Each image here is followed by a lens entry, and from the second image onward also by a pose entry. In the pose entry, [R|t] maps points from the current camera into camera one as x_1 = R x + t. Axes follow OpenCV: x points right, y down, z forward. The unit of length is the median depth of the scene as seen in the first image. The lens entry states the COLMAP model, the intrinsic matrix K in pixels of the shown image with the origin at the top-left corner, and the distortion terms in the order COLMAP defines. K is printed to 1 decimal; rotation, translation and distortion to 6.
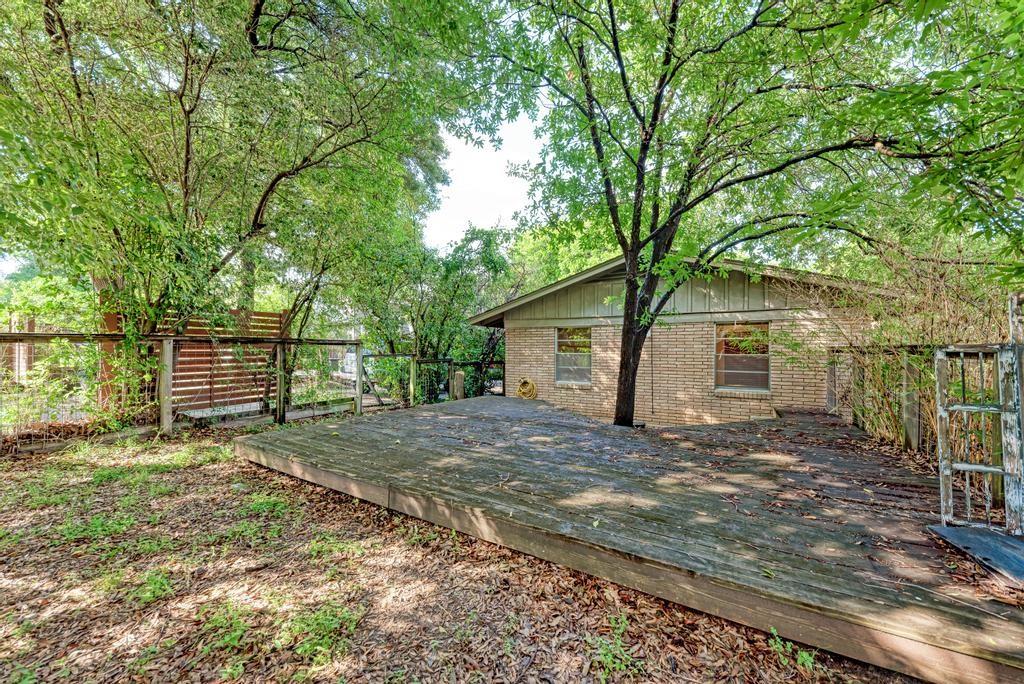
lens RADIAL K [[376.4, 0, 513.4], [0, 376.4, 345.2], [0, 0, 1]] dist [0.001990, 0.000196]
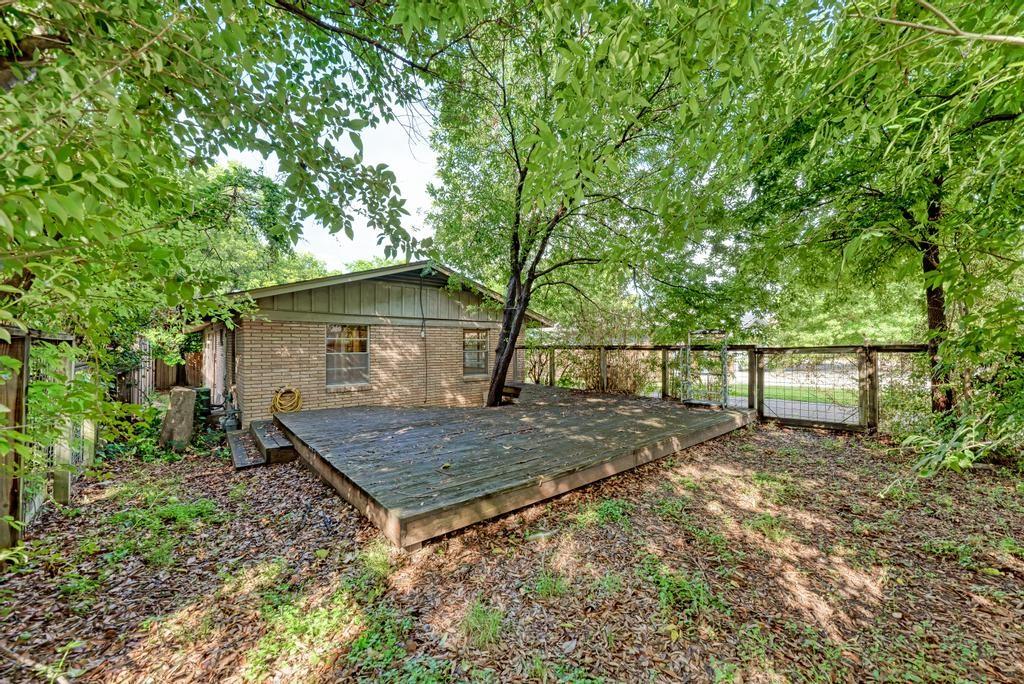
lens RADIAL K [[376.4, 0, 513.1], [0, 376.4, 340.6], [0, 0, 1]] dist [0.001990, 0.000196]
pose [[0.317029, 0.008541, 0.948377, -0.693093], [-0.006516, 0.999955, -0.006828, -0.005139], [-0.948394, -0.004015, 0.317070, 0.385328]]
